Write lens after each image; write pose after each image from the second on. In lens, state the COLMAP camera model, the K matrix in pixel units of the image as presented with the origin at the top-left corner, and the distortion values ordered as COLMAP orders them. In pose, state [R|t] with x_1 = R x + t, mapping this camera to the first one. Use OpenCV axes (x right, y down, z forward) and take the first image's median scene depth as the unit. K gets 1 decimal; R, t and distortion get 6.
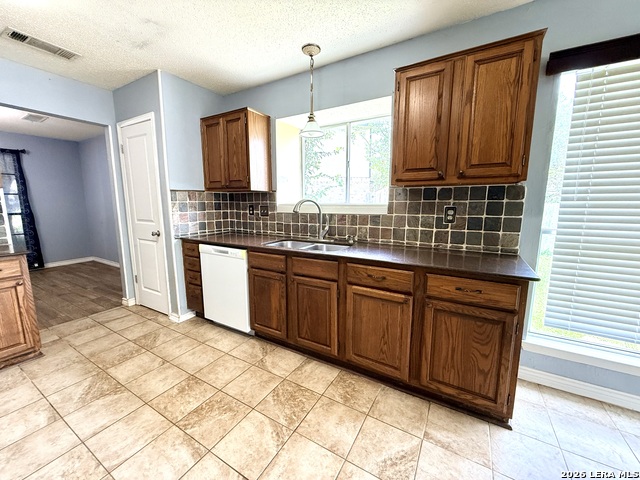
lens RADIAL K [[255.5, 0, 319.3], [0, 255.5, 239.5], [0, 0, 1]] dist [0.000058, 0.000058]
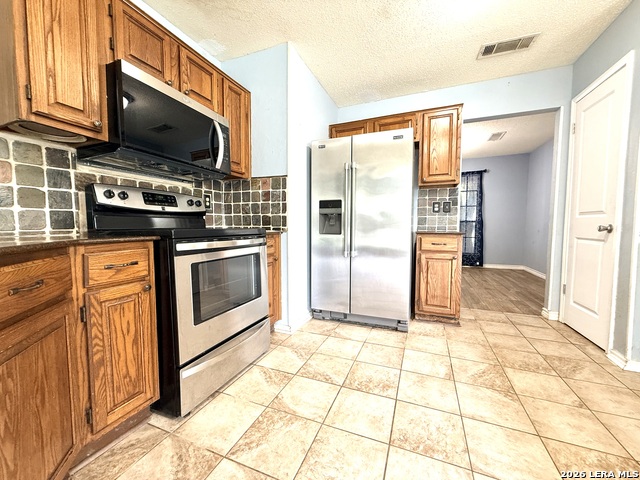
lens RADIAL K [[255.5, 0, 319.0], [0, 255.5, 240.5], [0, 0, 1]] dist [0.000058, 0.000058]
pose [[0.142193, 0.059056, -0.988076, -0.059267], [-0.144949, 0.988700, 0.038234, 0.105565], [0.979168, 0.137784, 0.149147, 0.139278]]
